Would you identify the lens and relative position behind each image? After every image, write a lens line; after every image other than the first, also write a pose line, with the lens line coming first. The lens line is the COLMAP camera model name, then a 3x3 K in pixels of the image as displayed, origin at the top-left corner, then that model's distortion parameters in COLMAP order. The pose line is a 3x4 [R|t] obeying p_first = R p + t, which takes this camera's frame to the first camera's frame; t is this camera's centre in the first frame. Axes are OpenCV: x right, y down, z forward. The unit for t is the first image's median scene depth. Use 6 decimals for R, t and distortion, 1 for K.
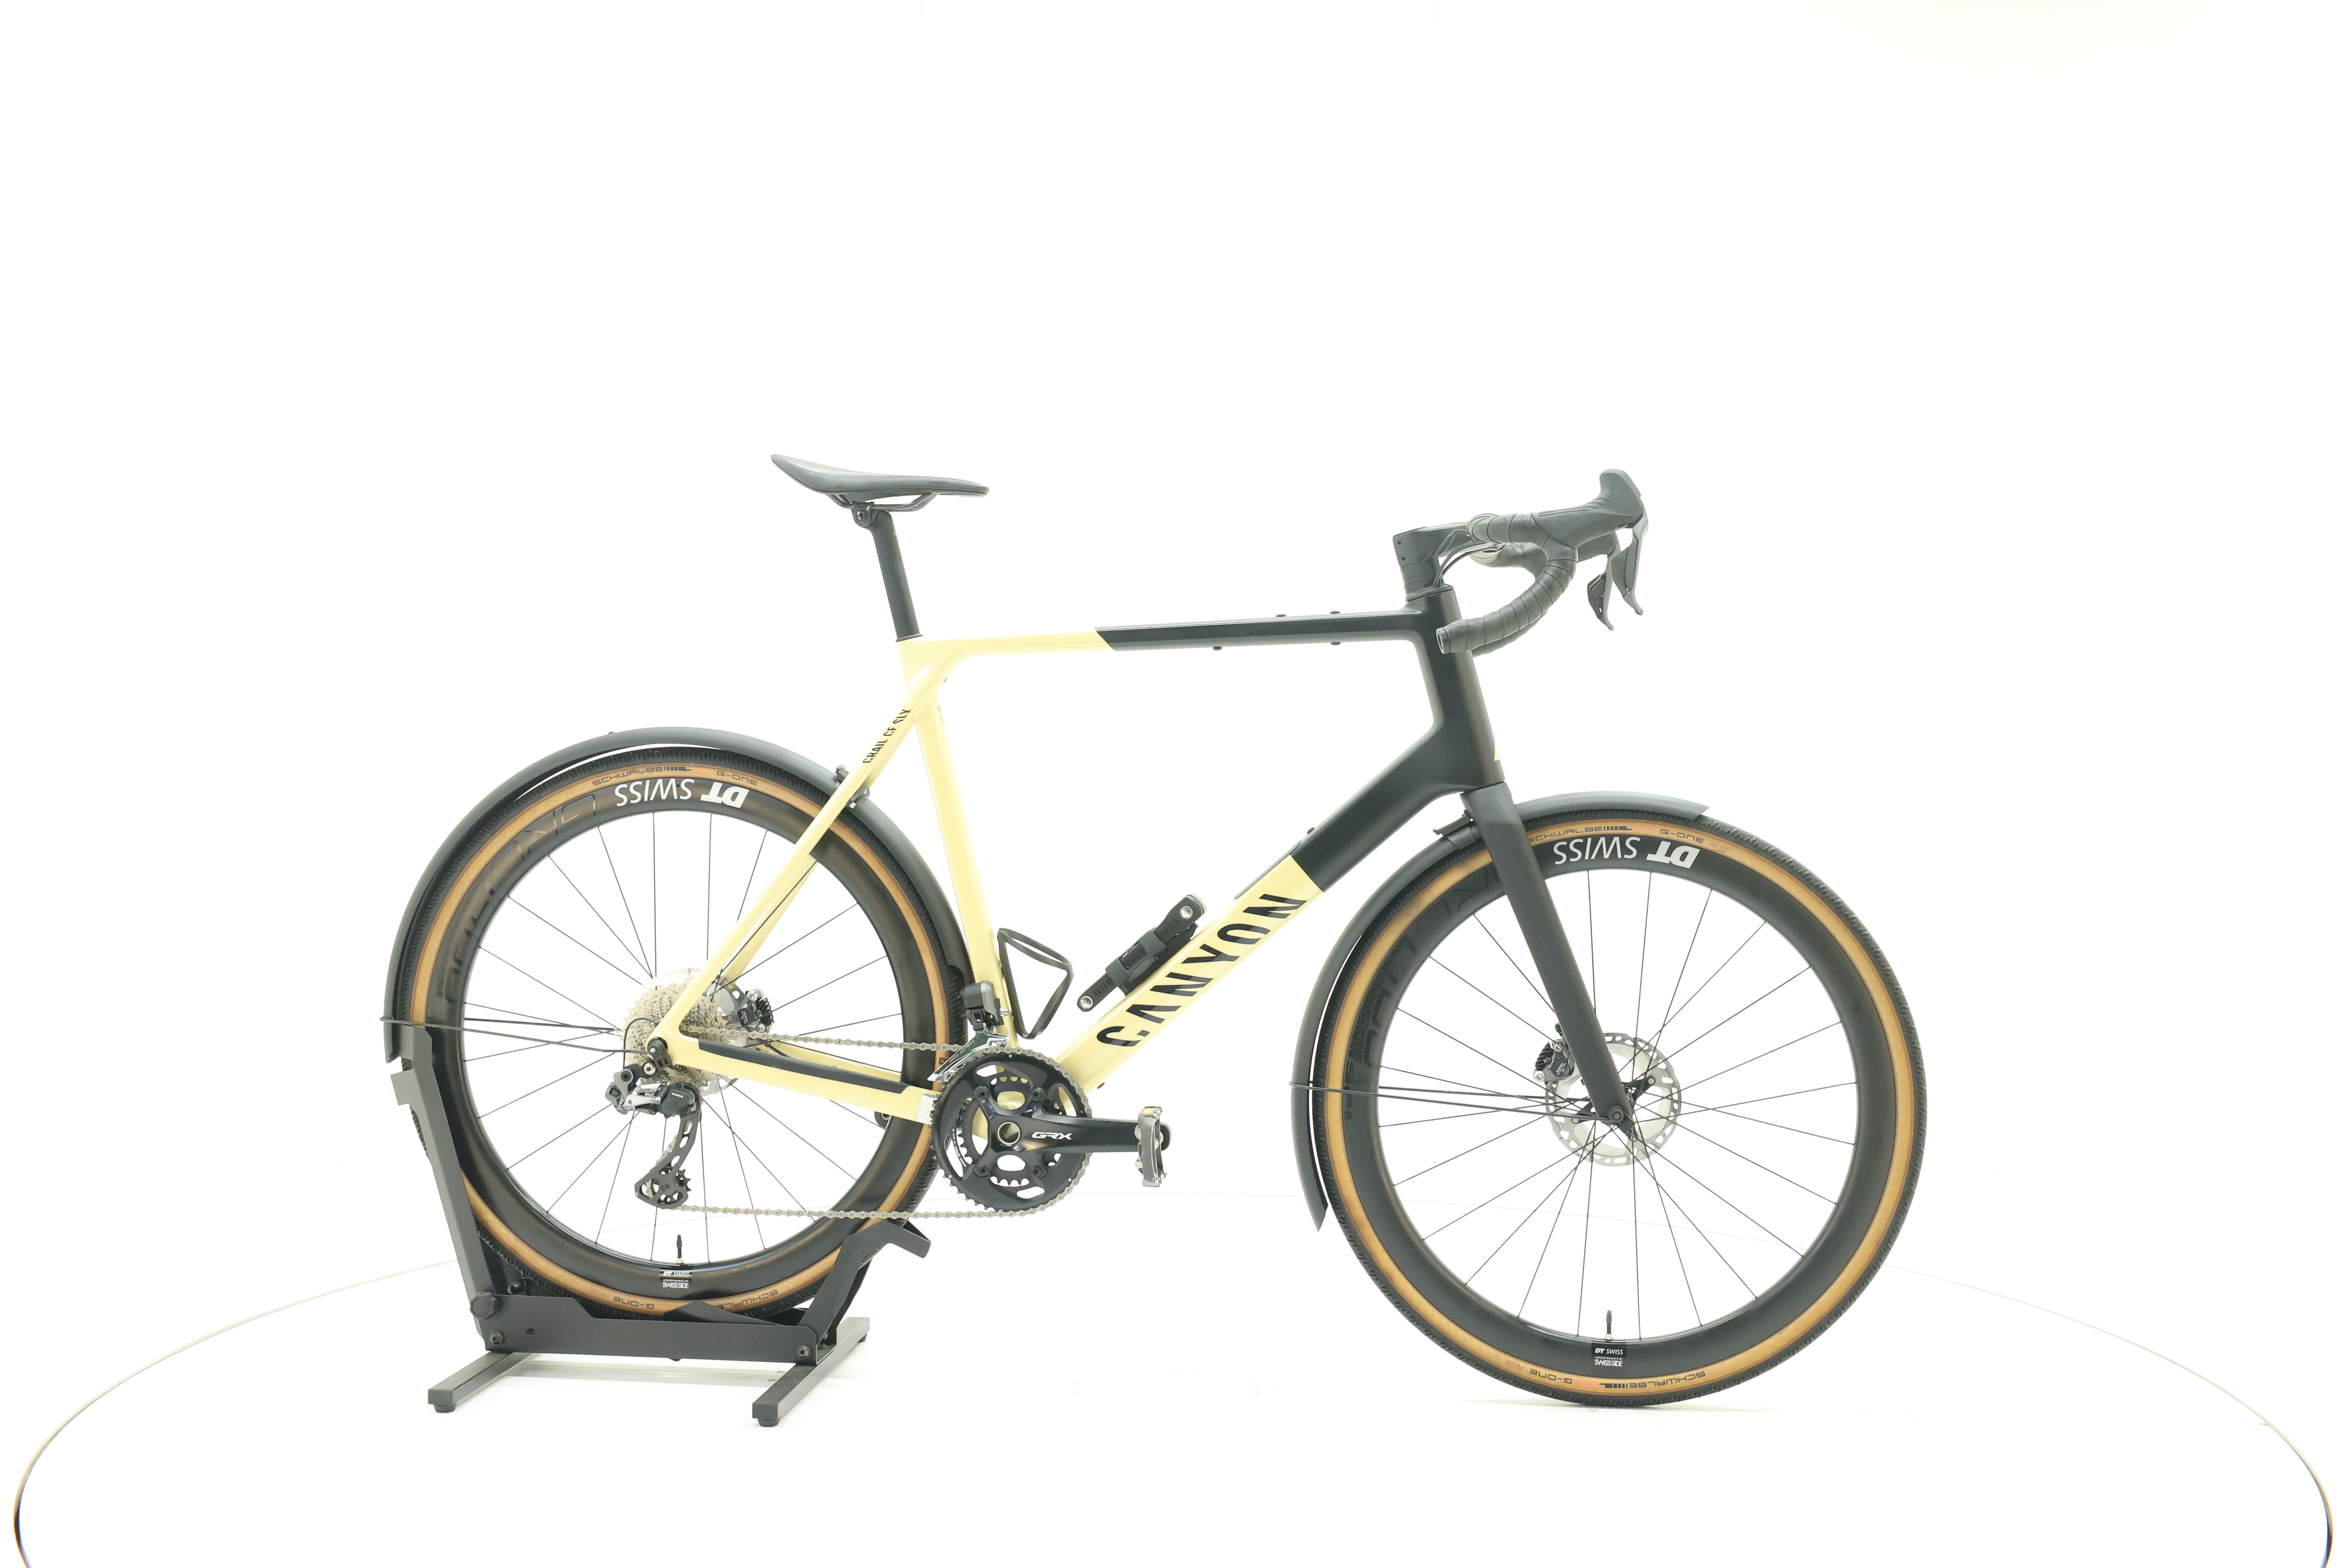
lens RADIAL K [[2501.6, 0, 1170.9], [0, 2501.6, 777.4], [0, 0, 1]] dist [-0.010585, -0.002401]
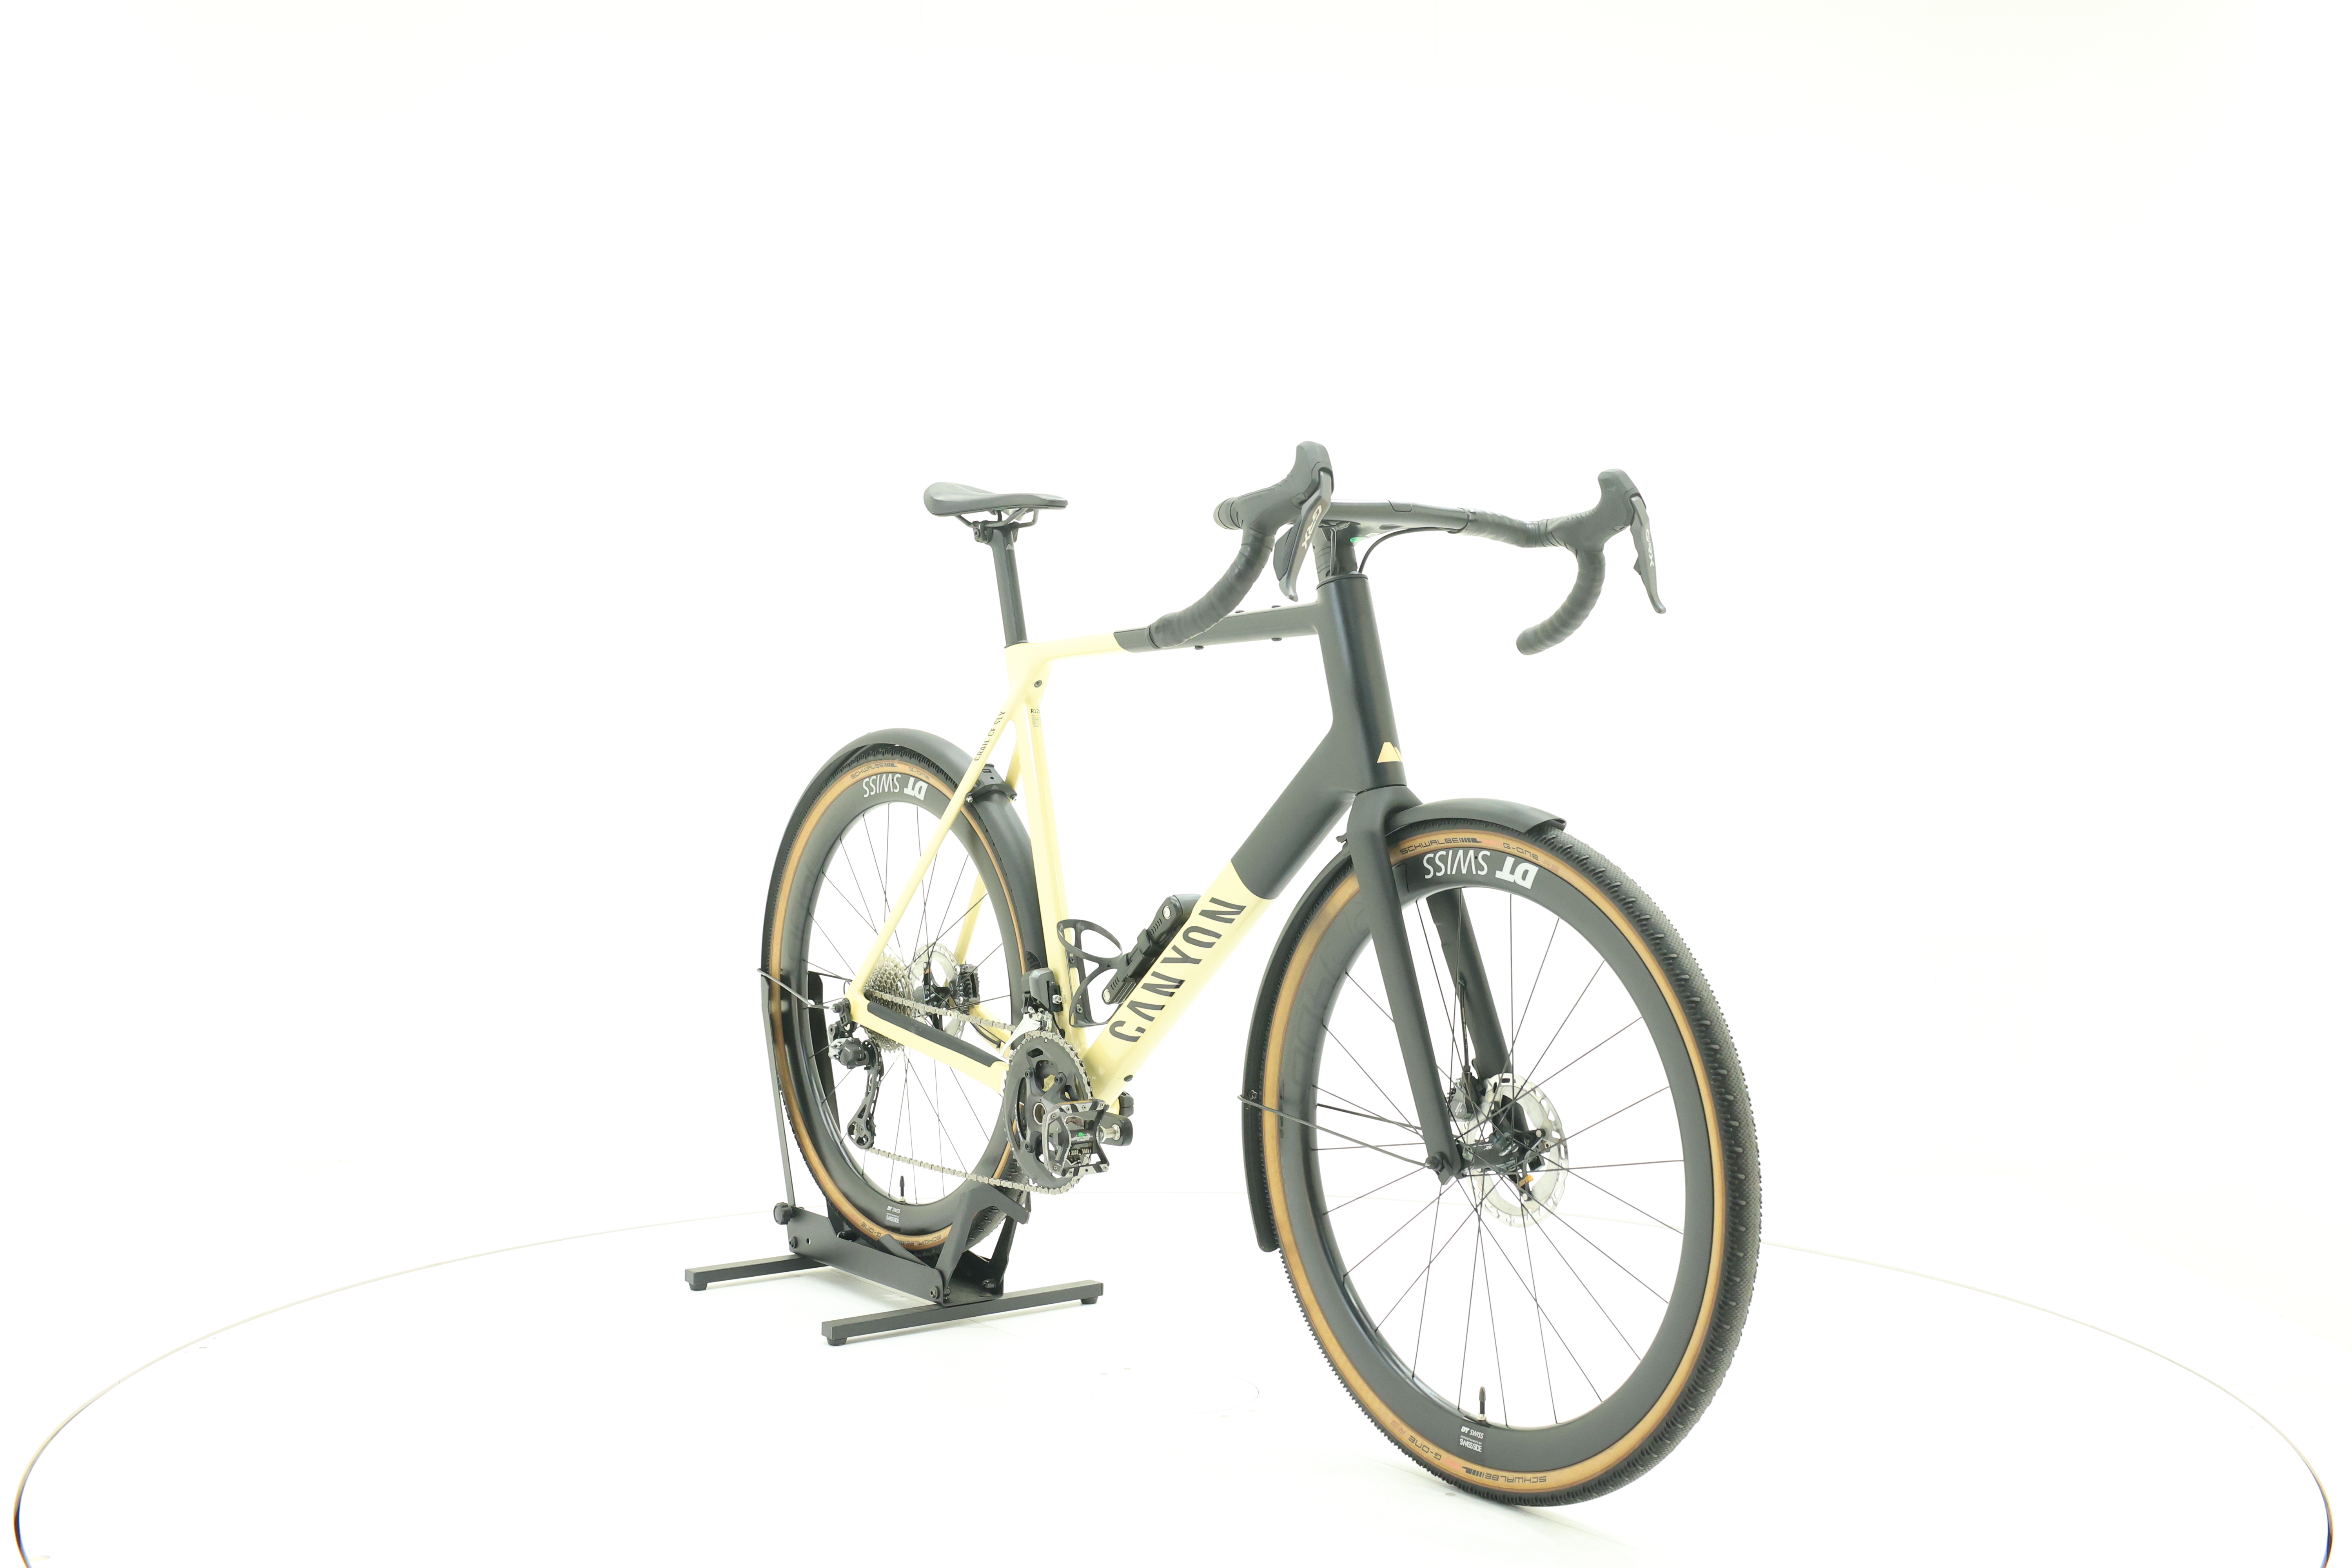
lens RADIAL K [[2501.6, 0, 1170.9], [0, 2501.6, 777.4], [0, 0, 1]] dist [-0.010585, -0.002401]
pose [[0.701323, 0.011425, -0.712752, 0.717793], [-0.014456, 0.999894, 0.001804, -0.001786], [0.712697, 0.009038, 0.701414, 0.298663]]
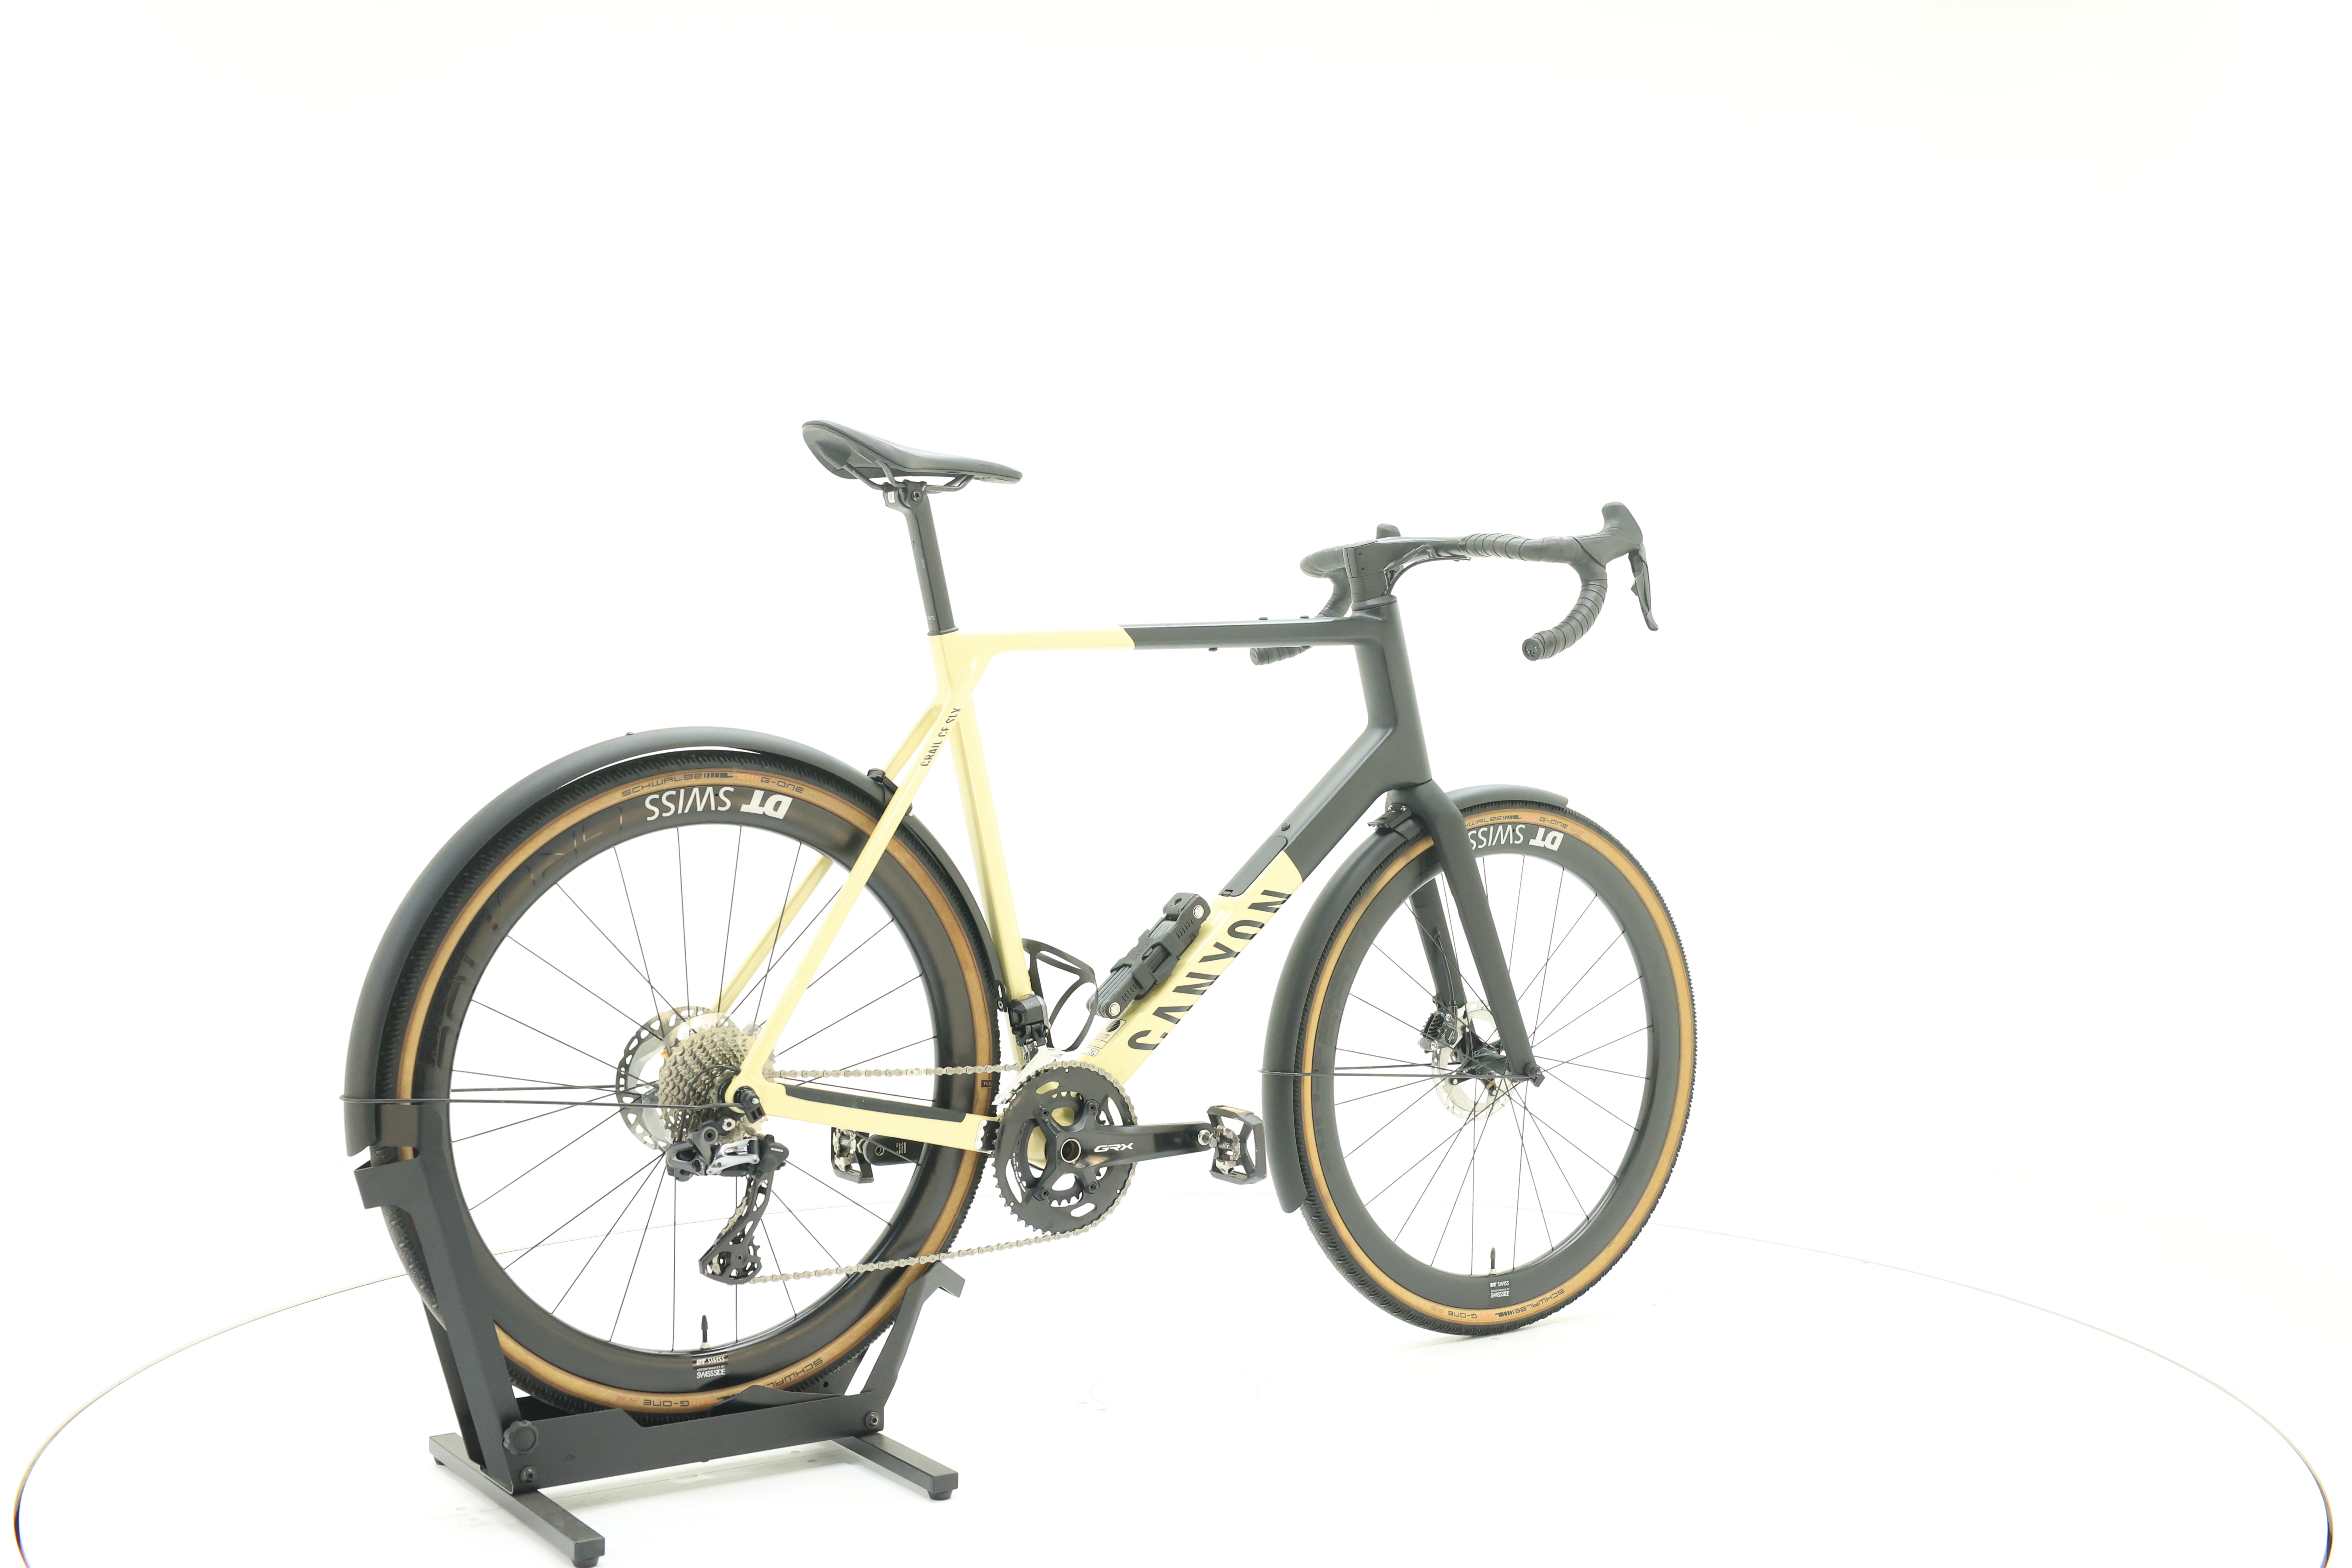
lens RADIAL K [[2501.6, 0, 1170.9], [0, 2501.6, 777.4], [0, 0, 1]] dist [-0.010585, -0.002401]
pose [[0.747885, -0.013550, 0.663690, -0.667006], [0.011361, 0.999906, 0.007612, -0.007676], [-0.663731, 0.001847, 0.747969, 0.255394]]
